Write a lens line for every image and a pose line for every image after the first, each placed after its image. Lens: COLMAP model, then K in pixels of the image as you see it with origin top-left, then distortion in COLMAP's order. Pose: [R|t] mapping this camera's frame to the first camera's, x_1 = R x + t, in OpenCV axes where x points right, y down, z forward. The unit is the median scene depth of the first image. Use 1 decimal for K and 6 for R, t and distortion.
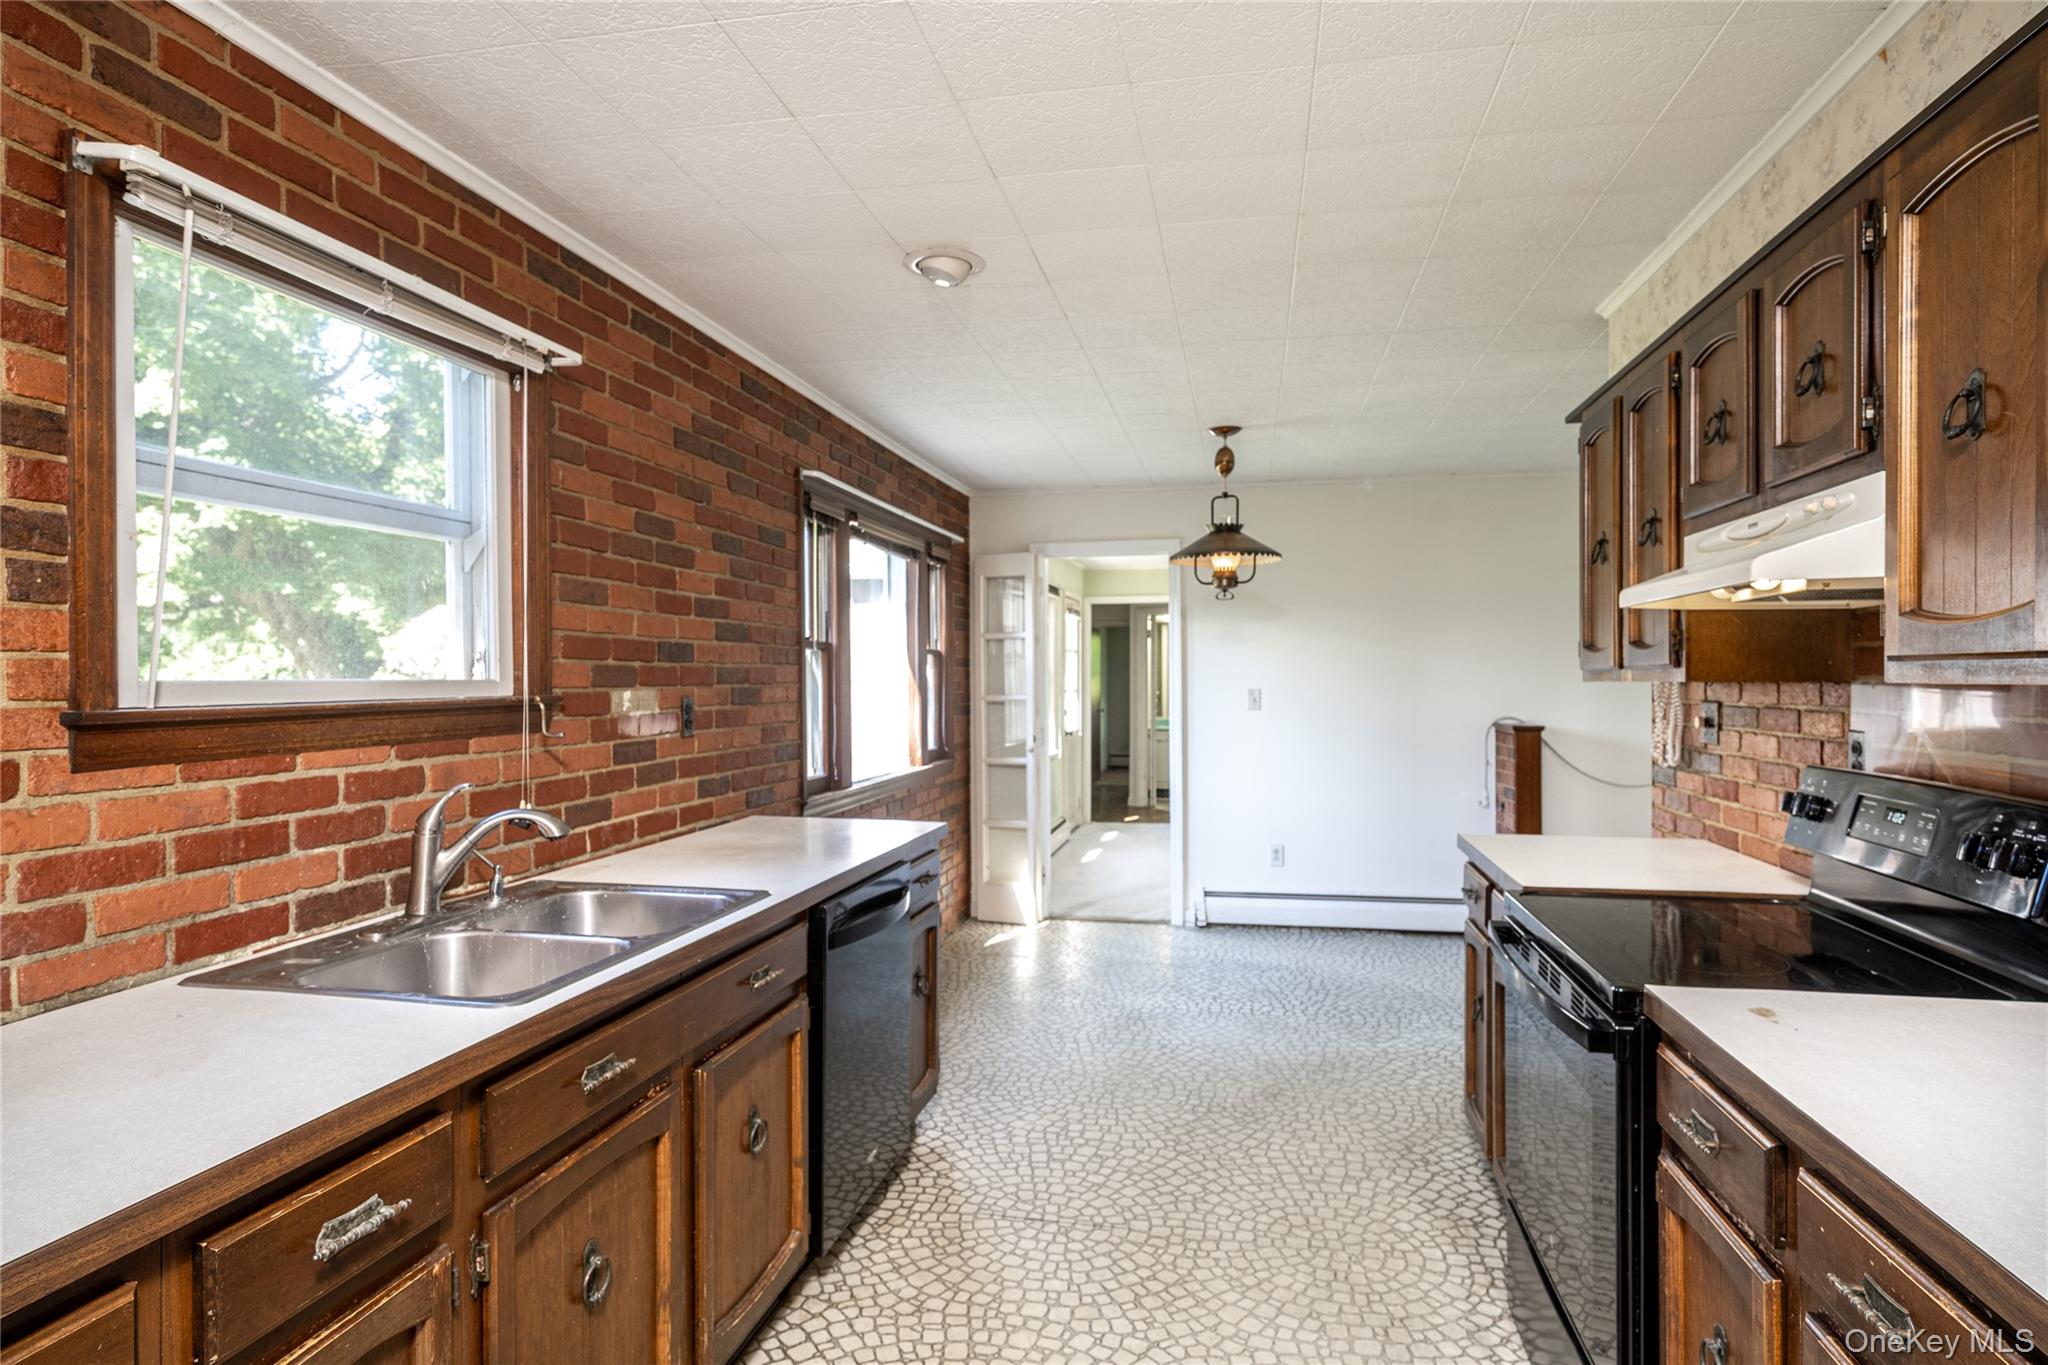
lens RADIAL K [[1105.5, 0, 1024.4], [0, 1105.5, 679.5], [0, 0, 1]] dist [-0.000924, -0.000029]
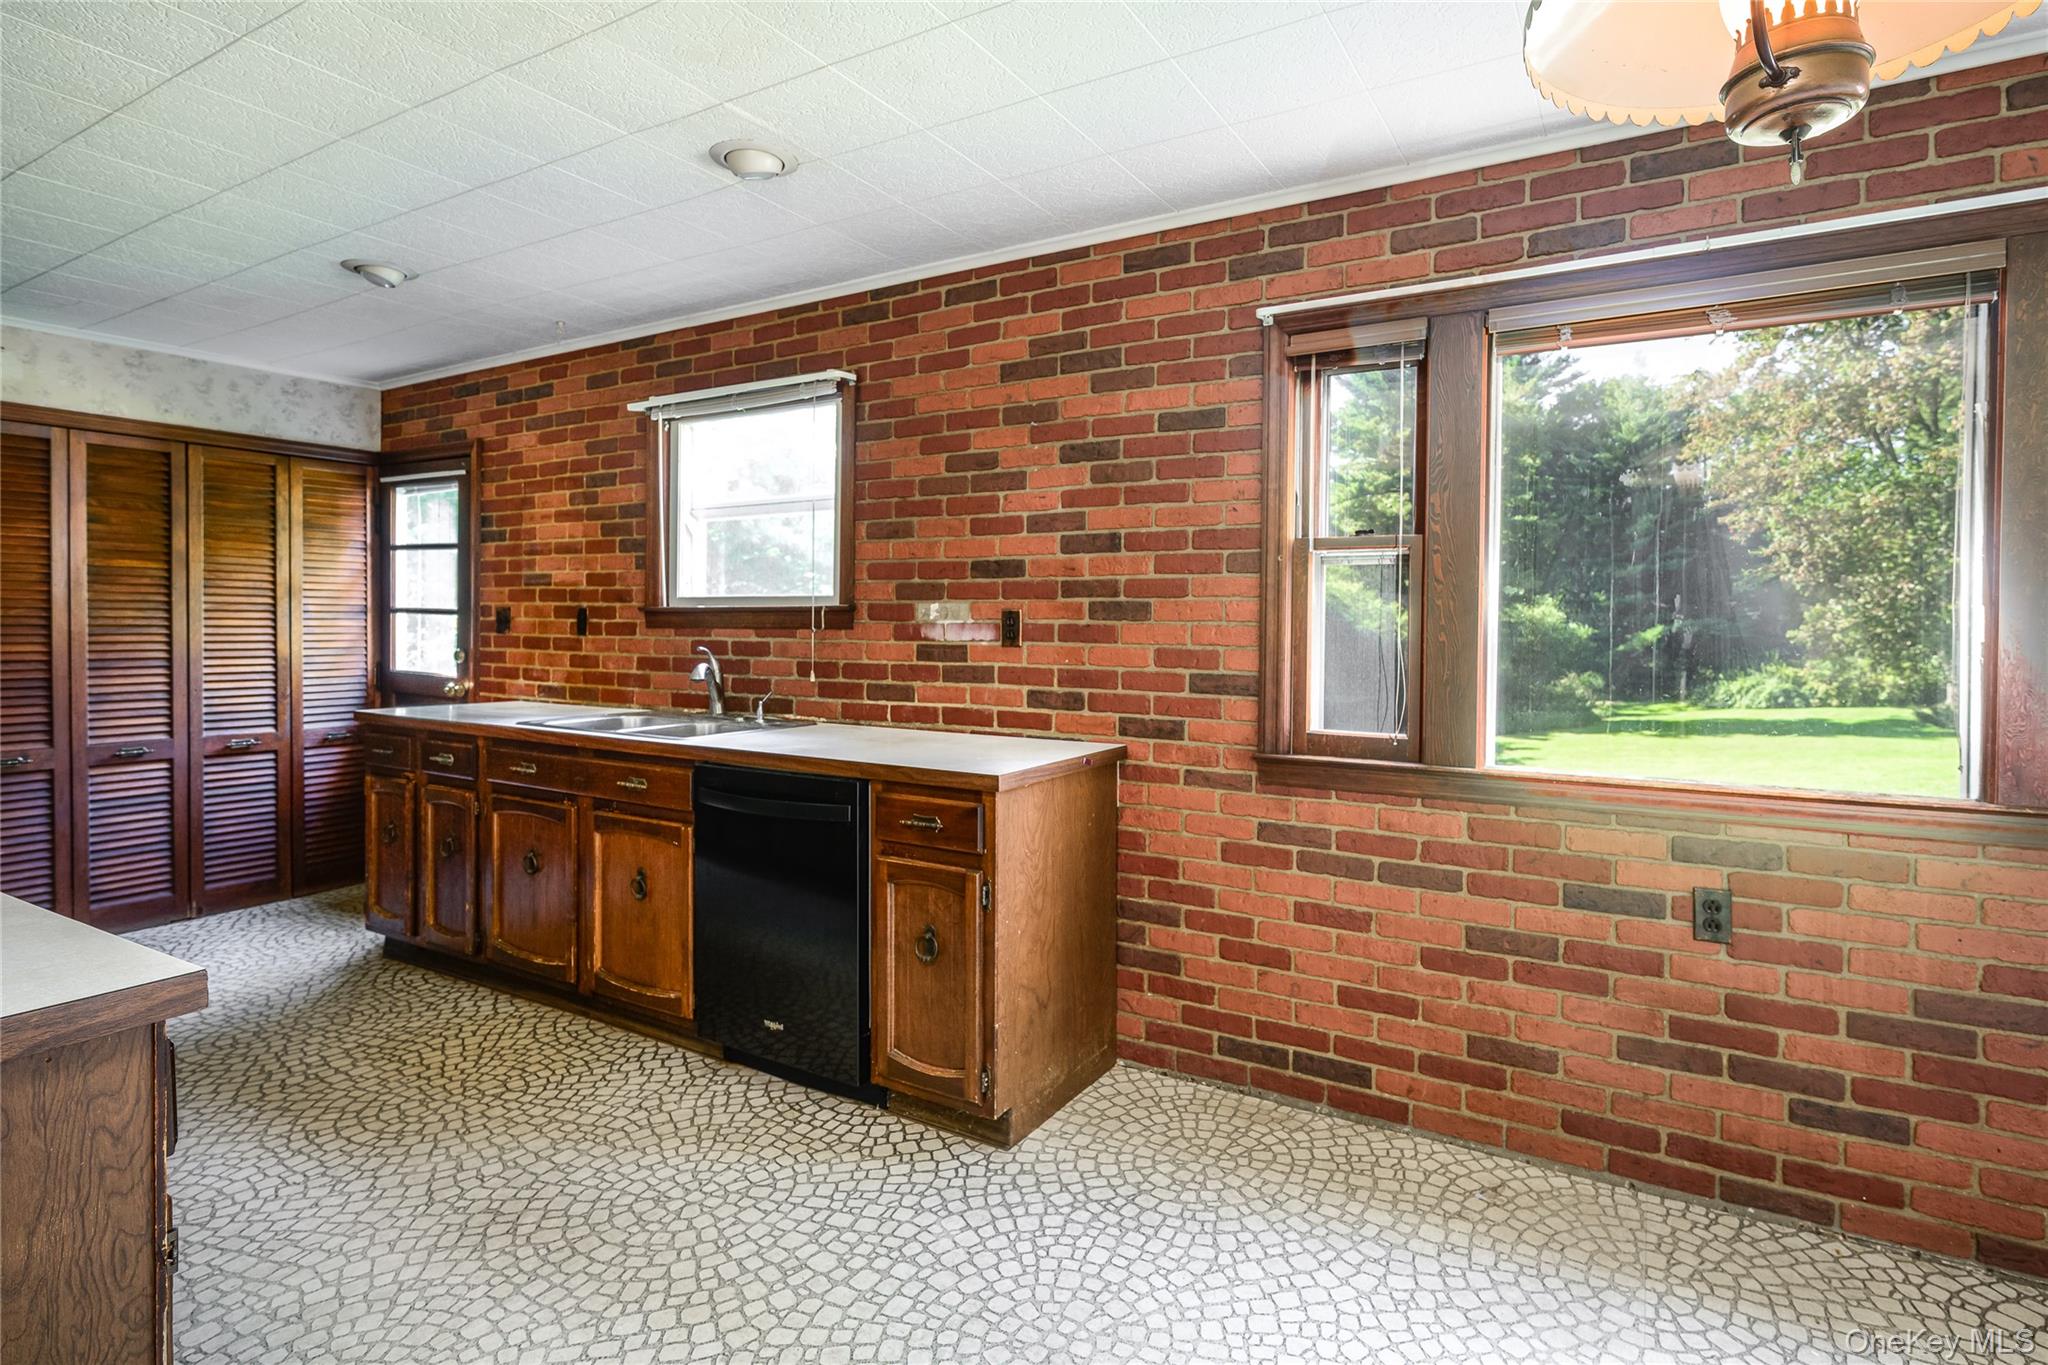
lens RADIAL K [[1007.4, 0, 1082.5], [0, 1007.4, 639.6], [0, 0, 1]] dist [-0.001518, 0.000230]
pose [[-0.300244, 0.010707, -0.953802, 0.669818], [-0.011360, 0.999826, 0.014800, 0.032542], [0.953795, 0.015279, -0.300070, 1.491114]]
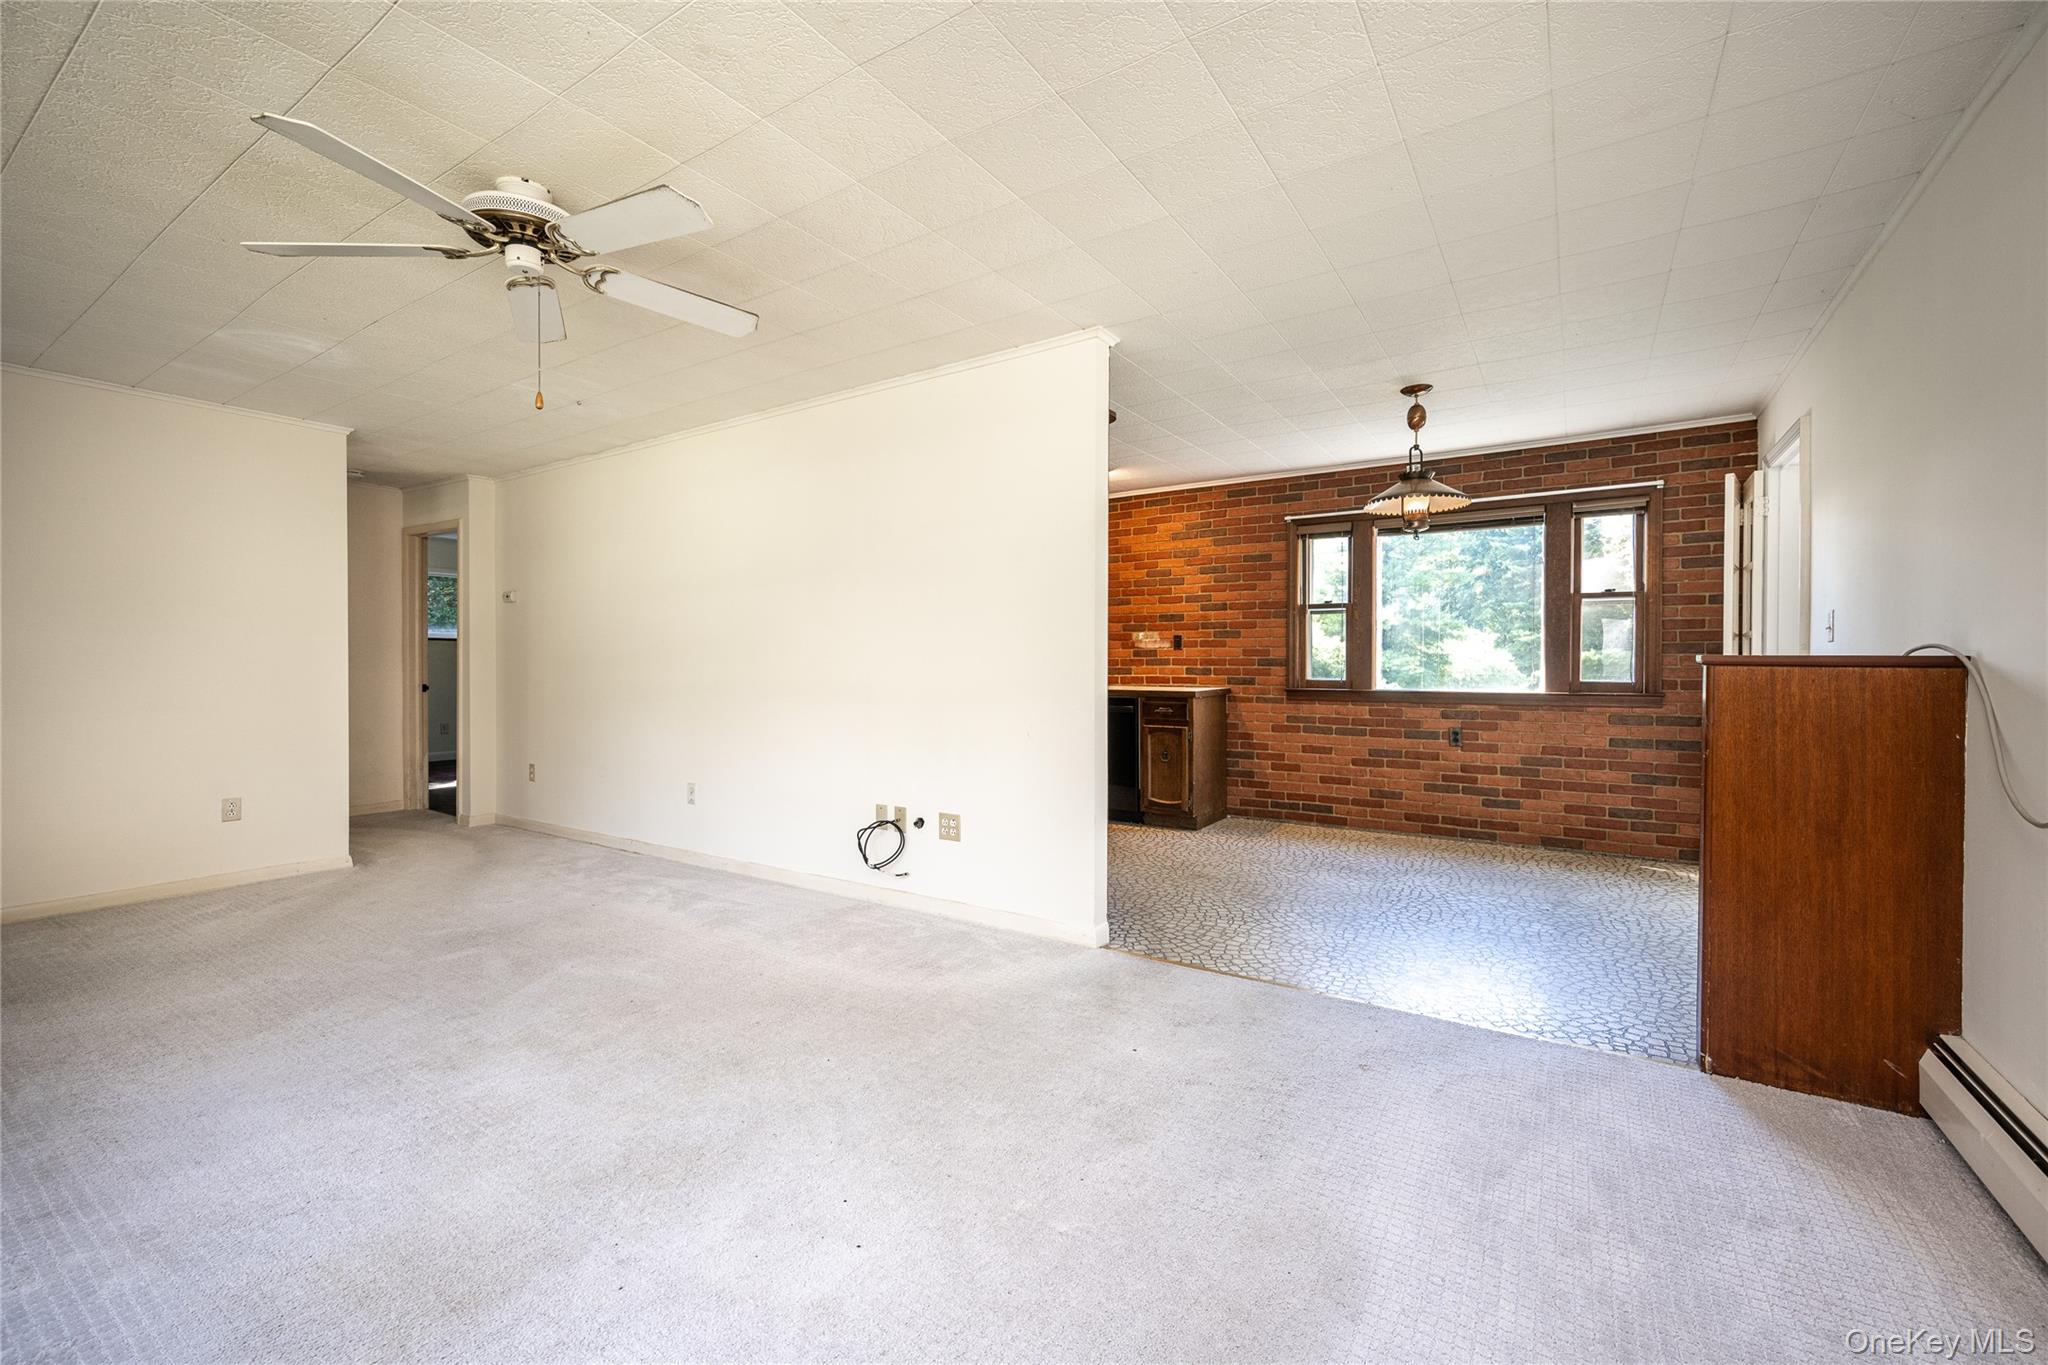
lens RADIAL K [[838.1, 0, 1015.0], [0, 838.1, 670.5], [0, 0, 1]] dist [-0.003770, -0.000296]
pose [[-0.374001, 0.006353, -0.927407, 1.827962], [-0.003987, 0.999956, 0.008458, 0.093107], [0.927420, 0.006861, -0.373959, 1.513898]]
